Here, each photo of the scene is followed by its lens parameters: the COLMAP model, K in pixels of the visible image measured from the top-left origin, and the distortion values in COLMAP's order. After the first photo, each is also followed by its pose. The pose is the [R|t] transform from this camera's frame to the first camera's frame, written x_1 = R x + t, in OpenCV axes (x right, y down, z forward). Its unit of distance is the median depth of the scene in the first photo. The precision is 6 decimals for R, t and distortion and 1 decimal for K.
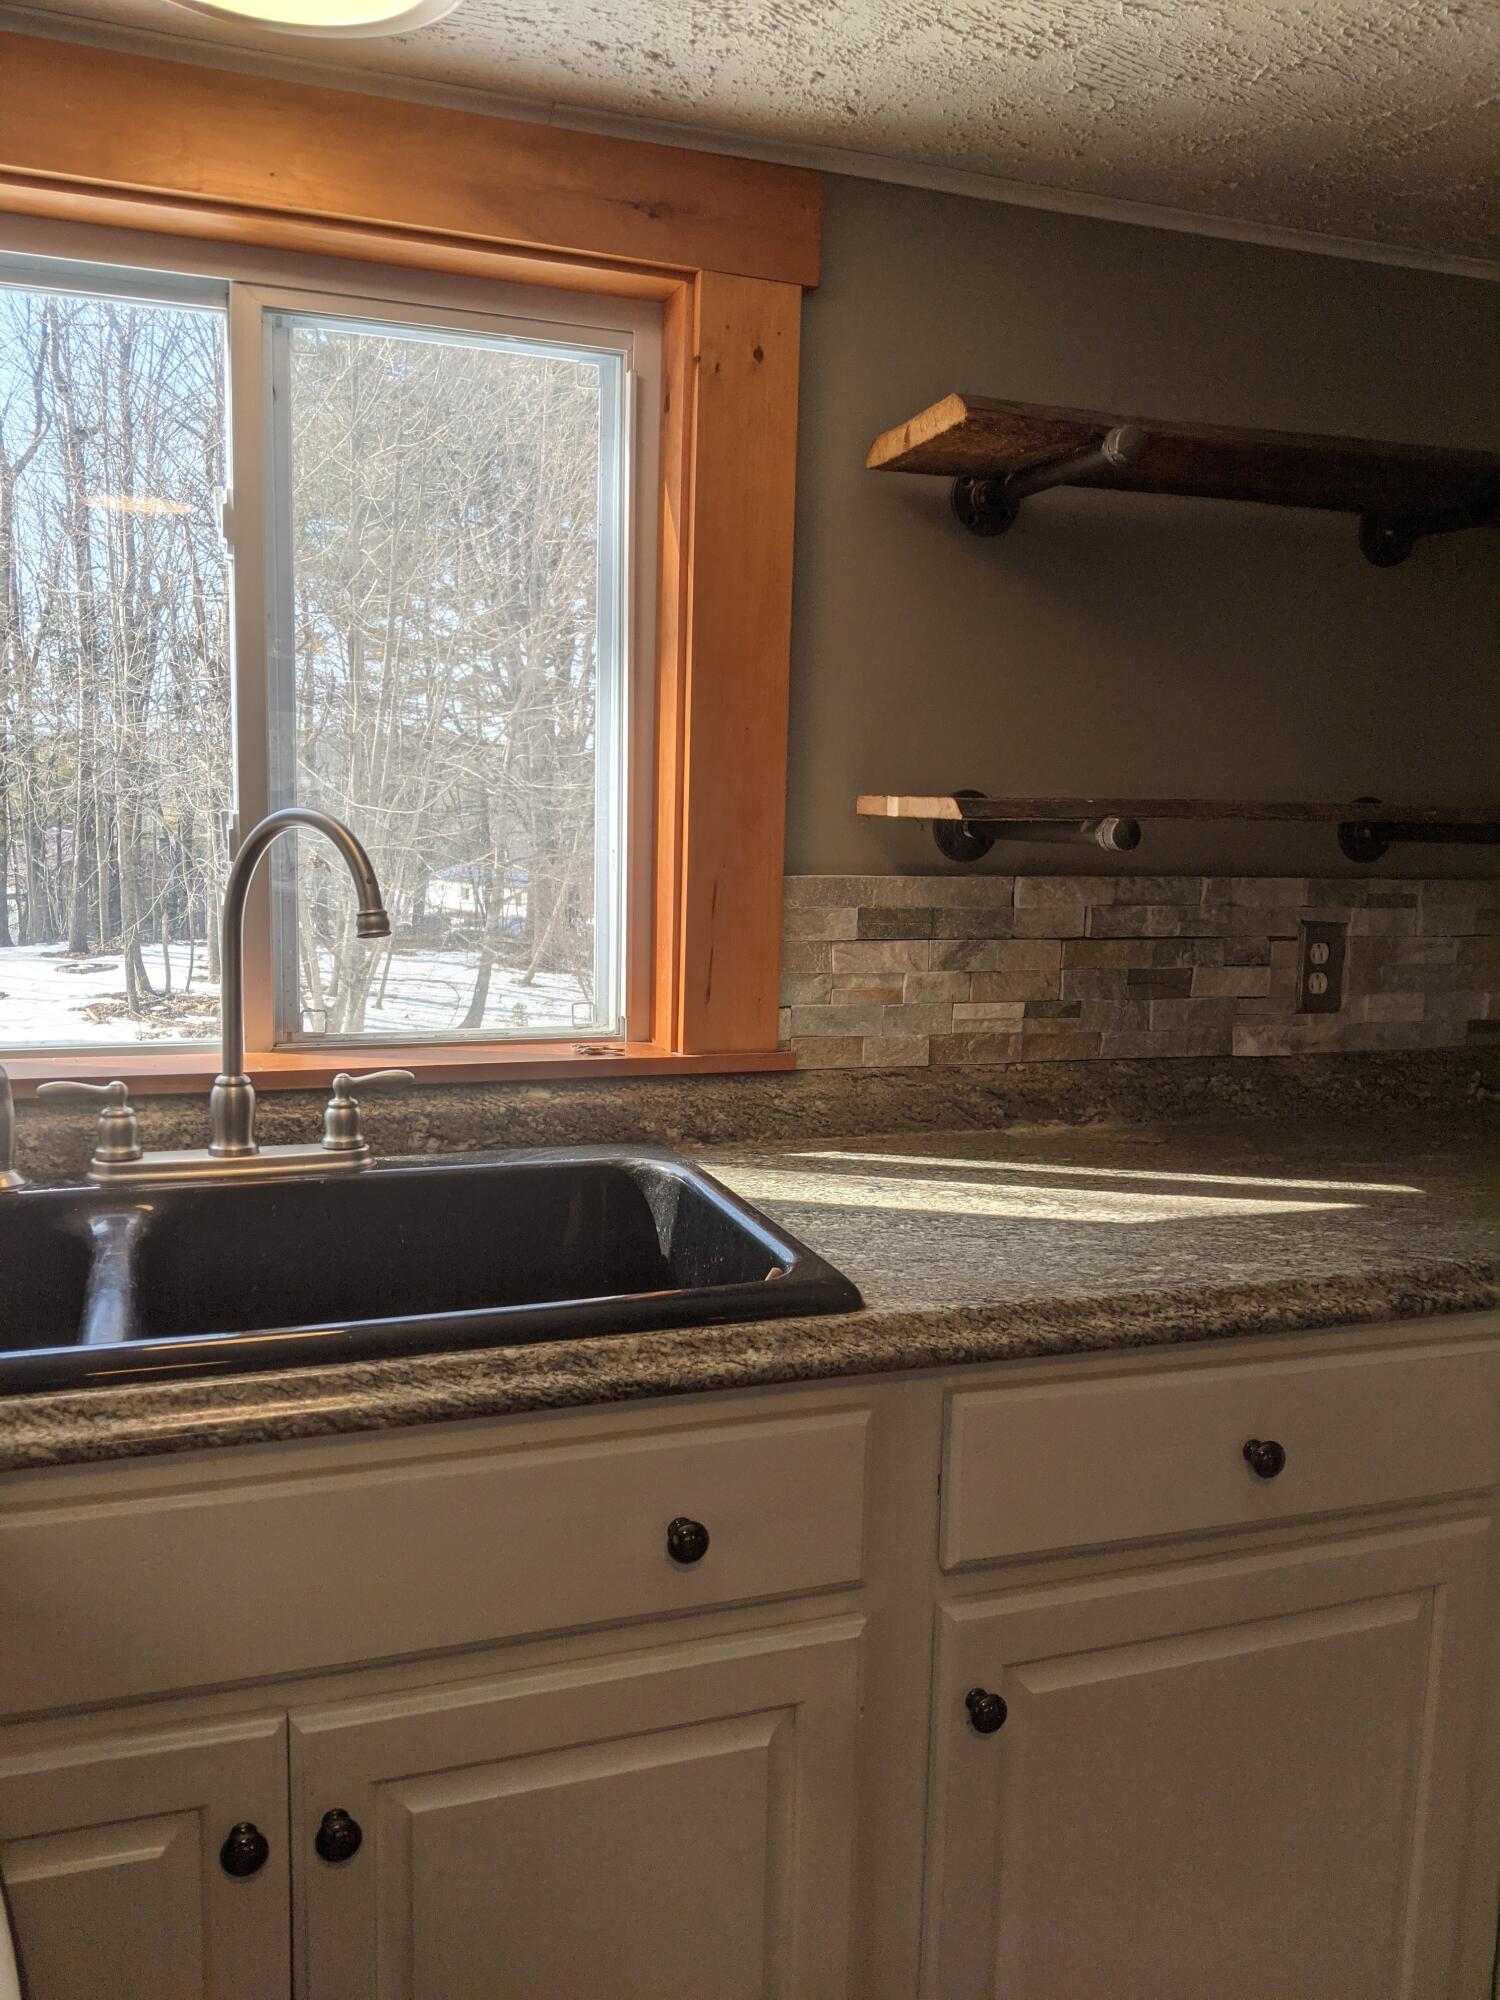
lens RADIAL K [[1597.9, 0, 736.5], [0, 1597.9, 948.0], [0, 0, 1]] dist [0.004464, -0.020380]
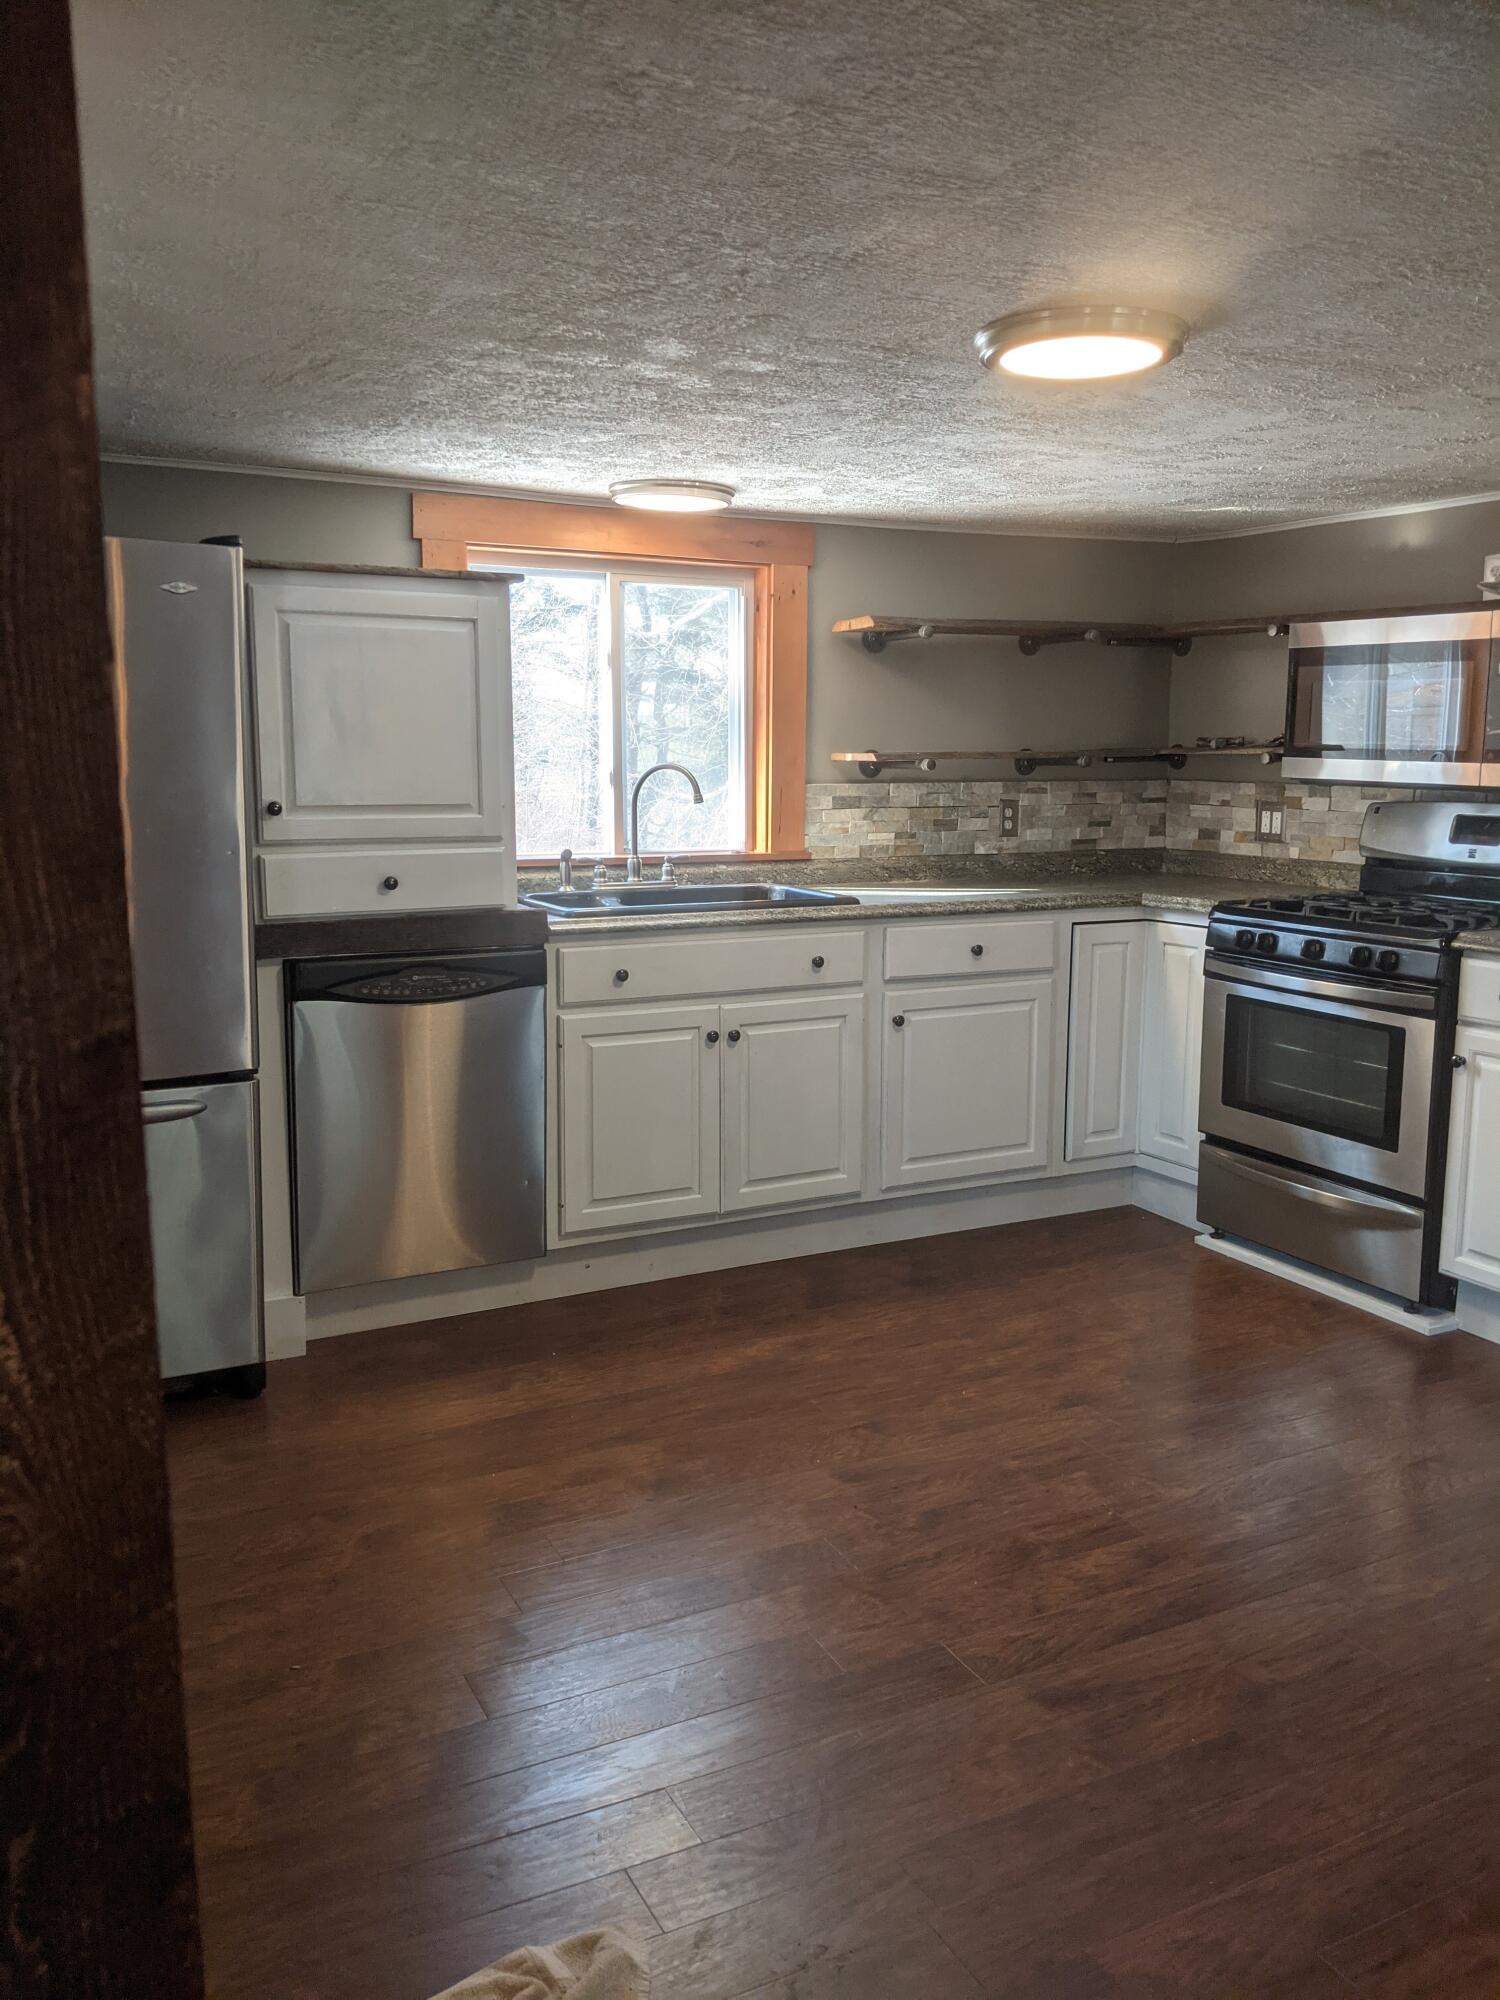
lens RADIAL K [[1597.9, 0, 746.6], [0, 1597.9, 996.5], [0, 0, 1]] dist [0.004464, -0.020380]
pose [[0.991858, -0.044258, 0.119409, -0.391503], [0.037497, 0.997595, 0.058288, 0.144435], [-0.121701, -0.053336, 0.991133, -1.604125]]
